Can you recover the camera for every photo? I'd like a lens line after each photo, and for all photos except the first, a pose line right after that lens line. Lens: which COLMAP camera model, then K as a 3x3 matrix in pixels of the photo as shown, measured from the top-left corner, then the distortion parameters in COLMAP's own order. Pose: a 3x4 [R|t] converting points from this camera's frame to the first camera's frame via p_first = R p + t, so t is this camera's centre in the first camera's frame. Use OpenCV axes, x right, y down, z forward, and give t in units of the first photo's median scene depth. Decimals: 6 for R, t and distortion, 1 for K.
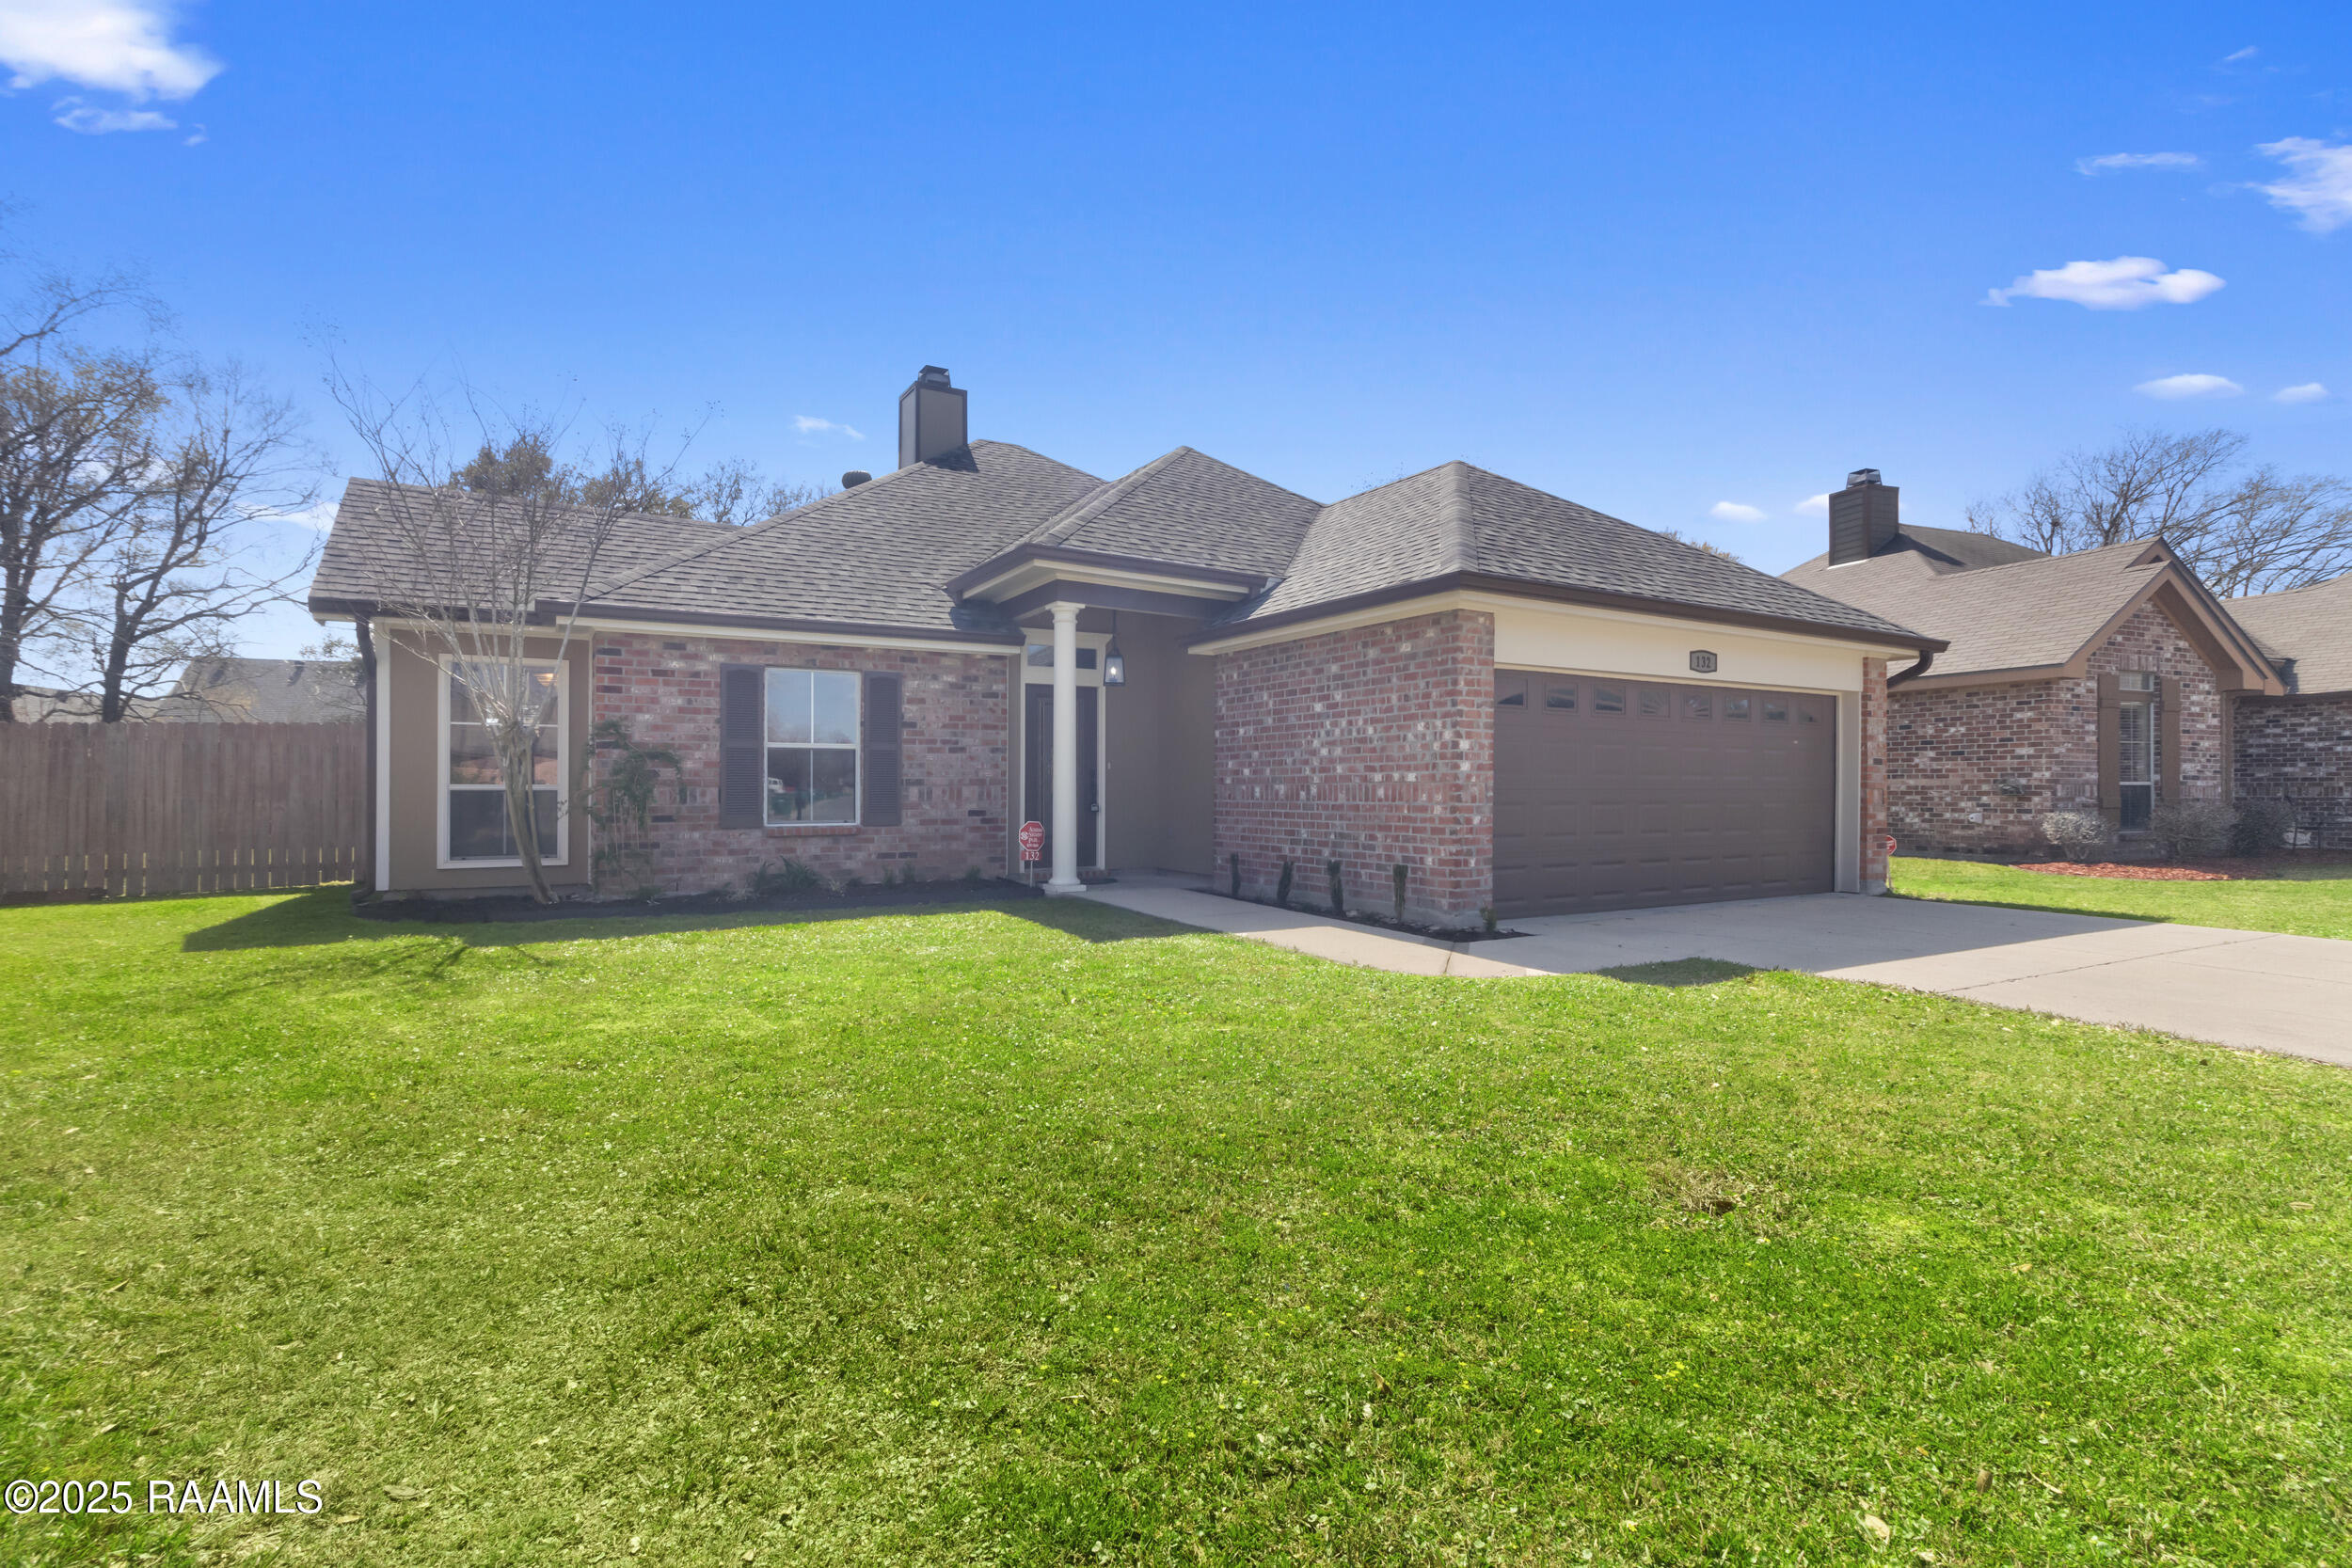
lens RADIAL K [[1097.4, 0, 1173.7], [0, 1097.4, 799.1], [0, 0, 1]] dist [0.007206, 0.000694]
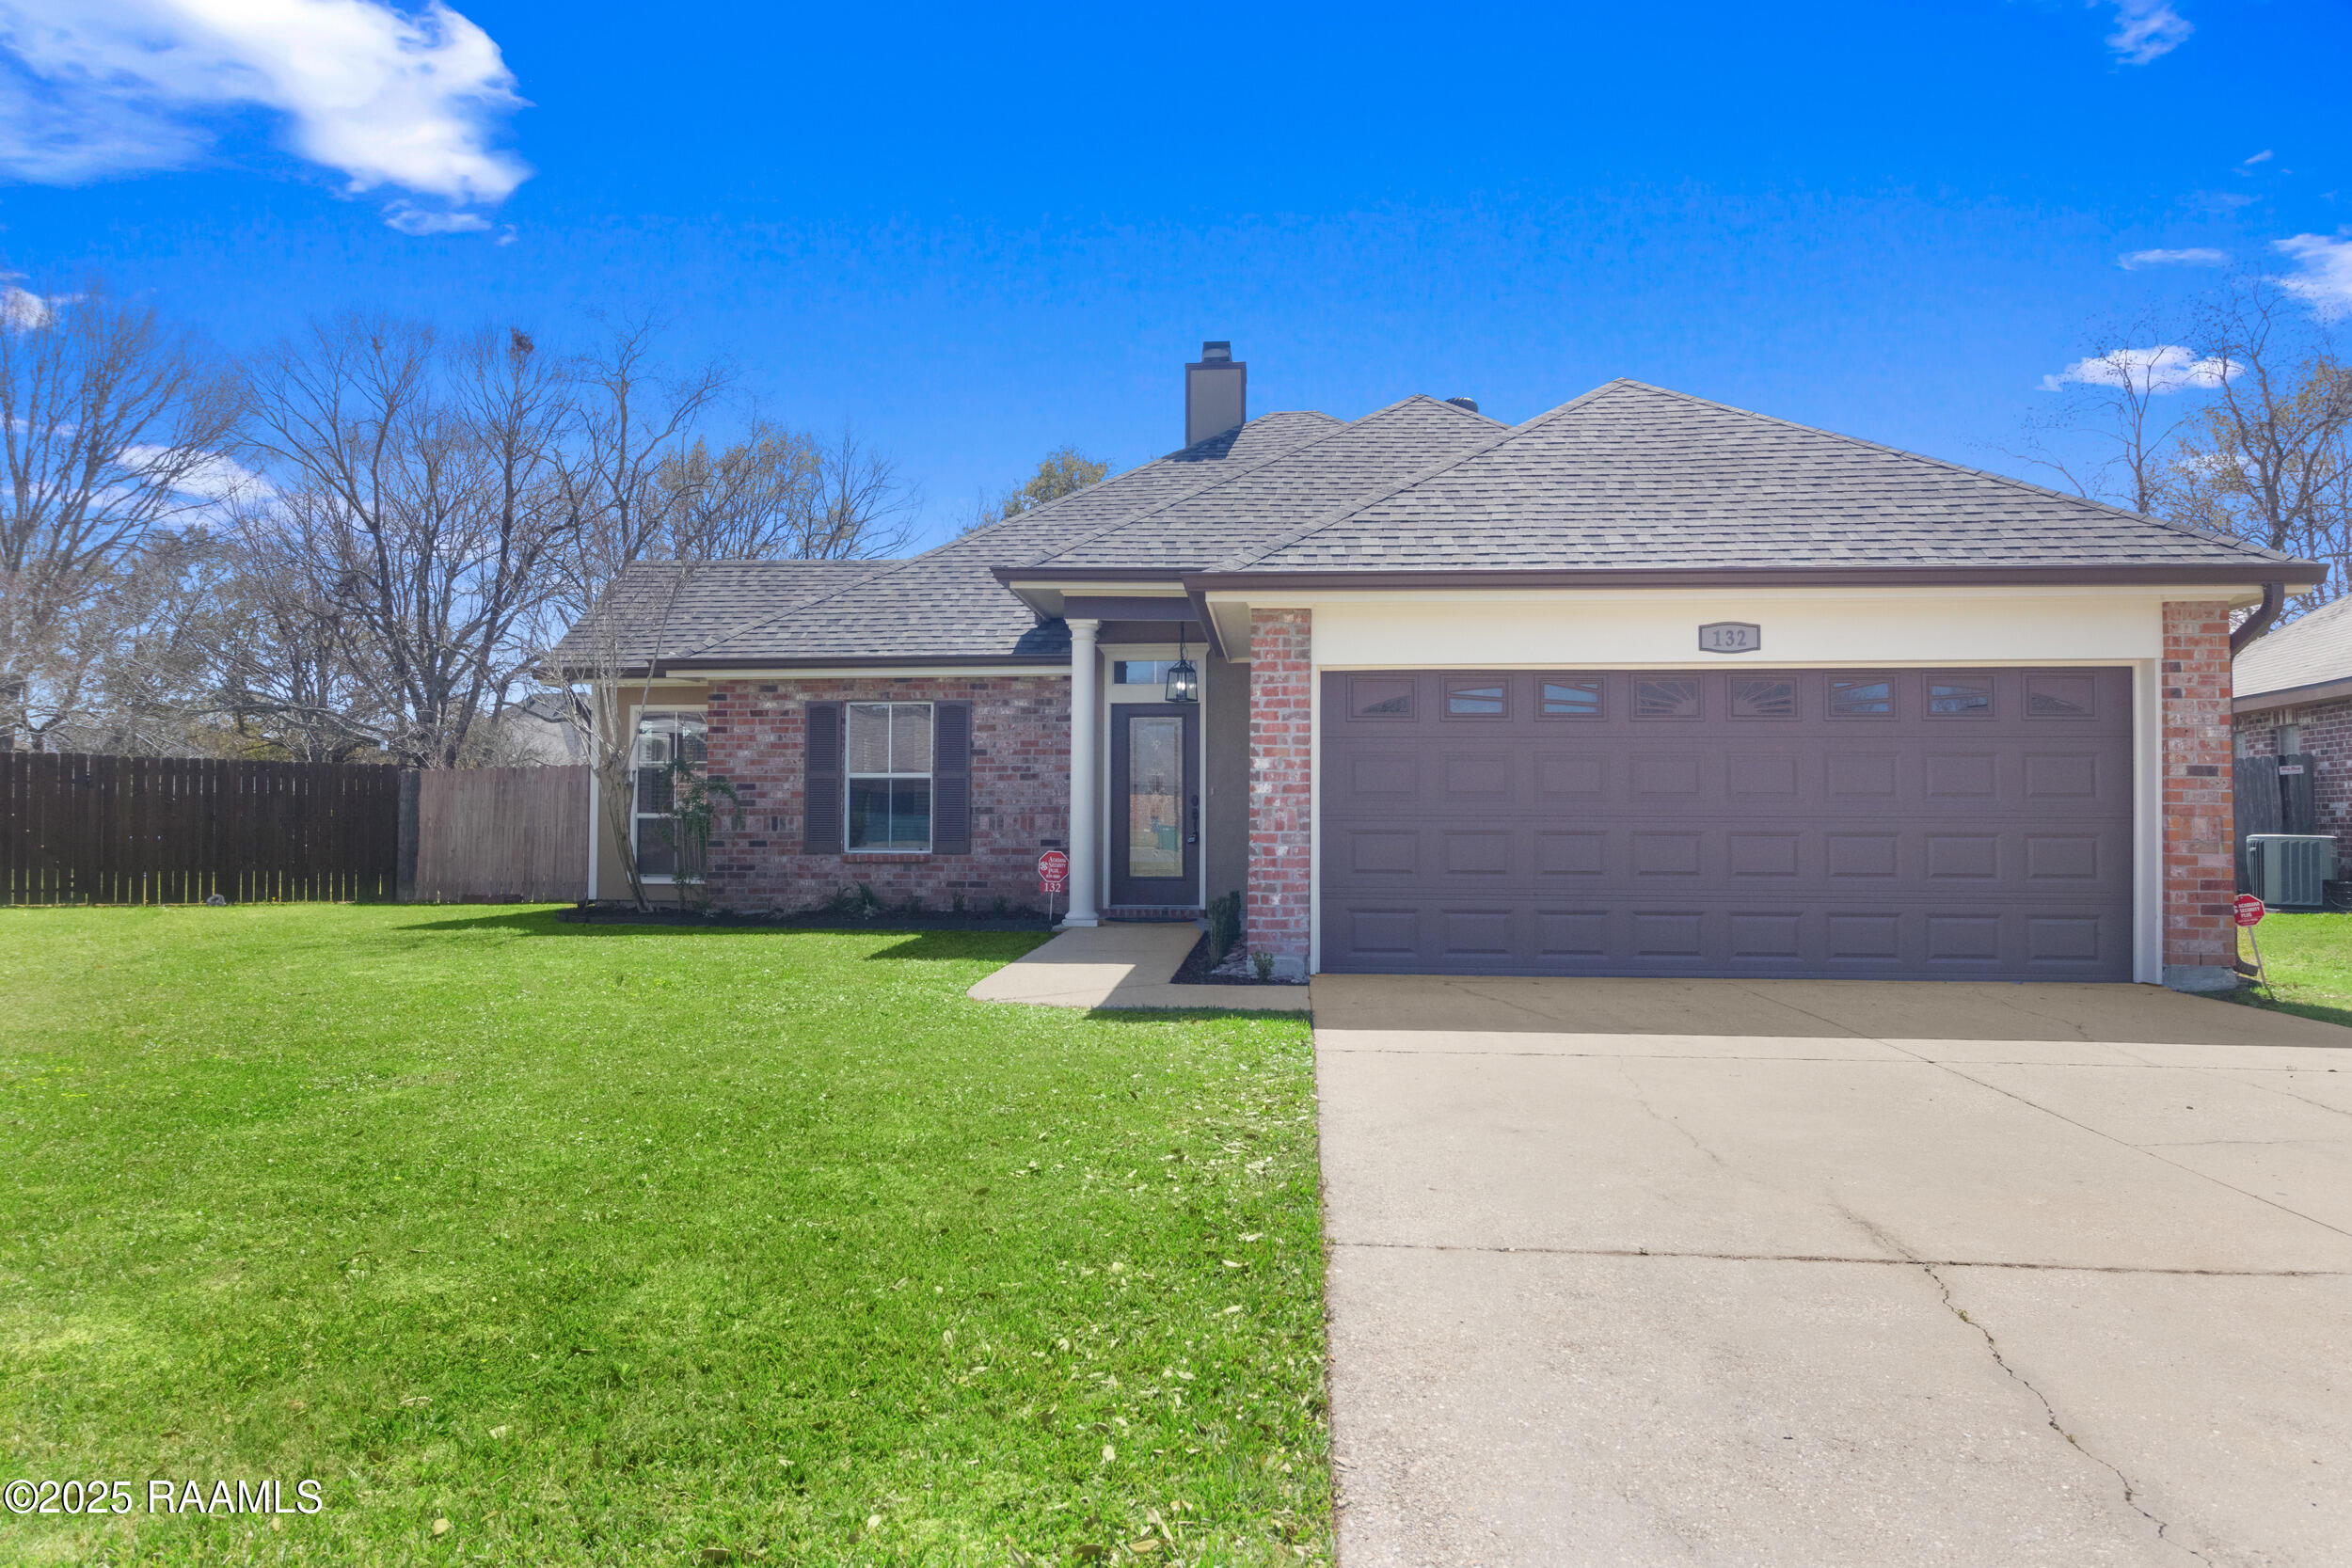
lens RADIAL K [[1557.0, 0, 1176.0], [0, 1557.0, 784.0], [0, 0, 1]] dist [0.006386, 0.000162]
pose [[0.811475, -0.013847, -0.584223, 0.767866], [-0.007533, 0.999388, -0.034151, 0.007789], [0.584339, 0.032113, 0.810874, -0.033157]]
